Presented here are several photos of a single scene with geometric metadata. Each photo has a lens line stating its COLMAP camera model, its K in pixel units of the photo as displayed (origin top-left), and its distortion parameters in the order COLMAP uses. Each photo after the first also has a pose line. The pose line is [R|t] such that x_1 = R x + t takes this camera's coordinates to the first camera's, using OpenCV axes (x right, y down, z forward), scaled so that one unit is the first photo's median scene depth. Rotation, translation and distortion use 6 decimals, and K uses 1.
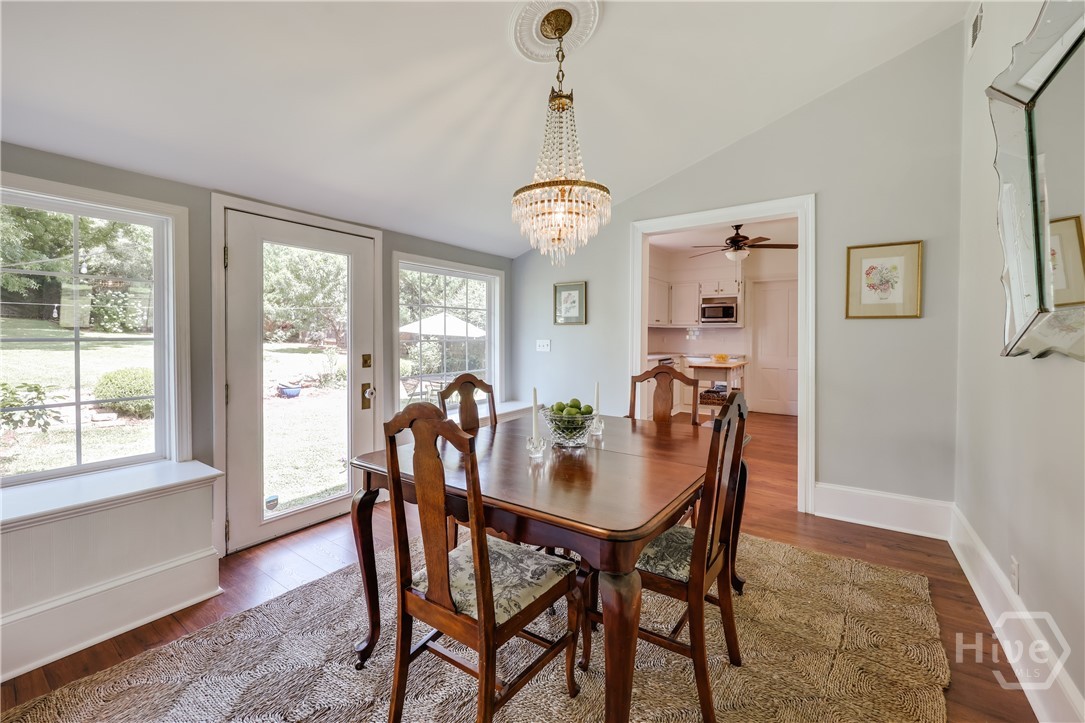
lens RADIAL K [[463.4, 0, 548.9], [0, 463.4, 353.0], [0, 0, 1]] dist [0.000499, -0.000271]
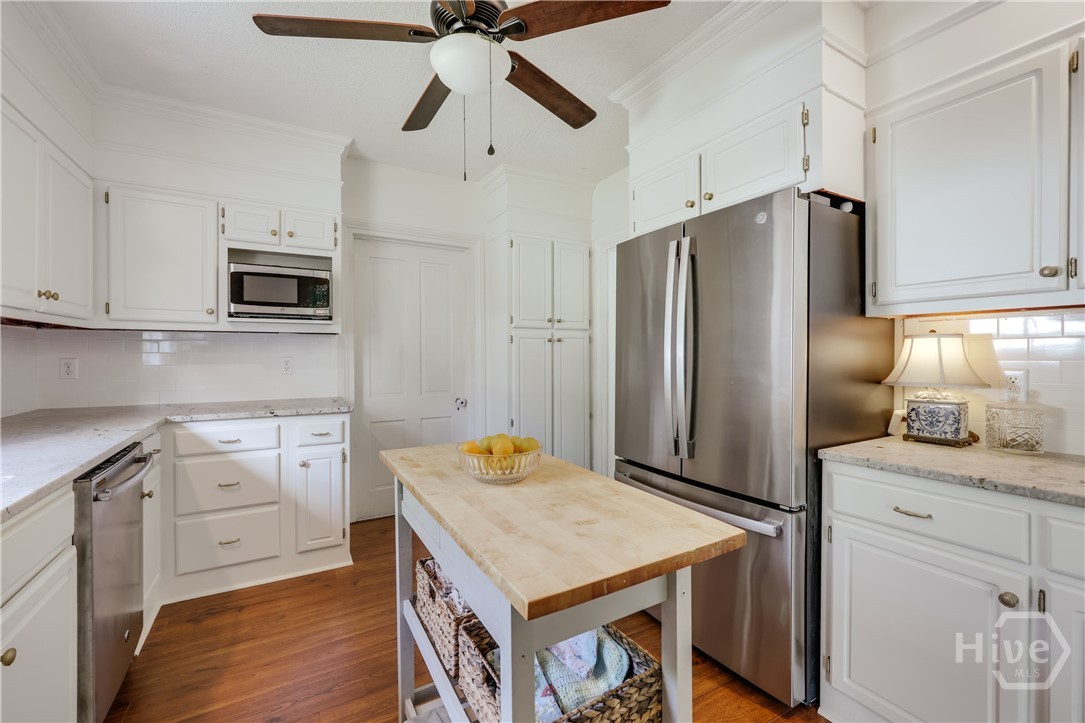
lens RADIAL K [[445.5, 0, 547.2], [0, 445.5, 354.7], [0, 0, 1]] dist [0.000199, -0.000178]
pose [[0.452224, -0.004794, 0.891891, 0.140294], [0.033915, 0.999355, -0.011824, -0.024657], [-0.891259, 0.035596, 0.452095, 0.644076]]
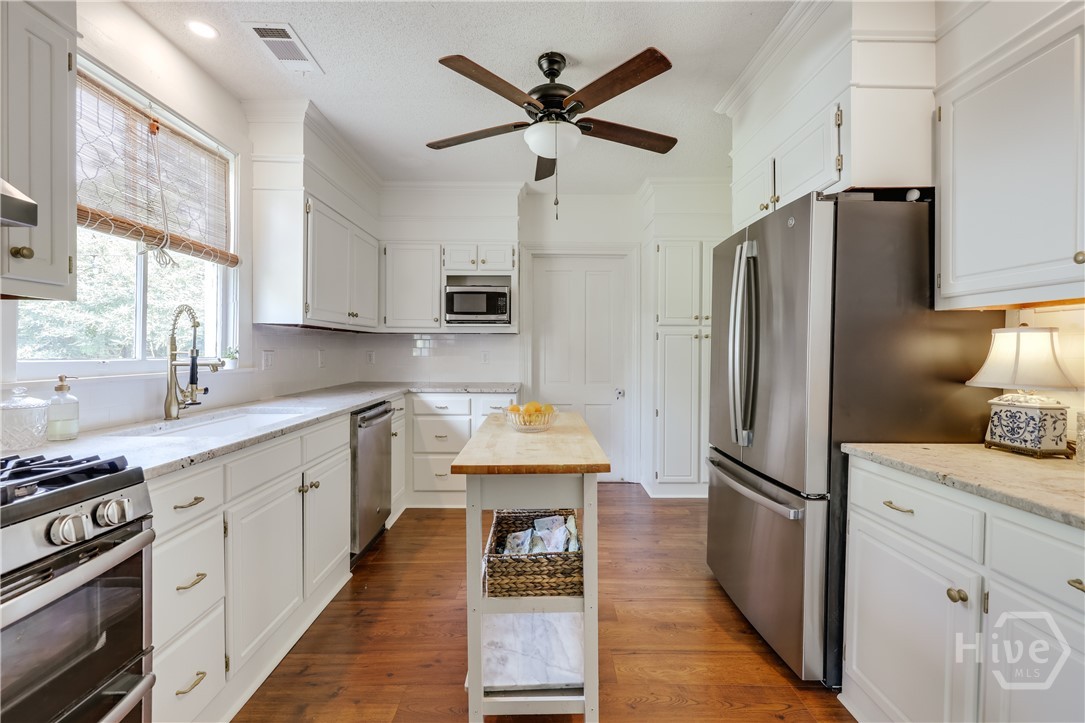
lens RADIAL K [[463.4, 0, 548.9], [0, 463.4, 353.0], [0, 0, 1]] dist [0.000499, -0.000271]
pose [[0.831402, -0.003354, 0.555661, 0.142810], [0.018125, 0.999613, -0.021086, -0.019788], [-0.555375, 0.027602, 0.831142, 0.523120]]
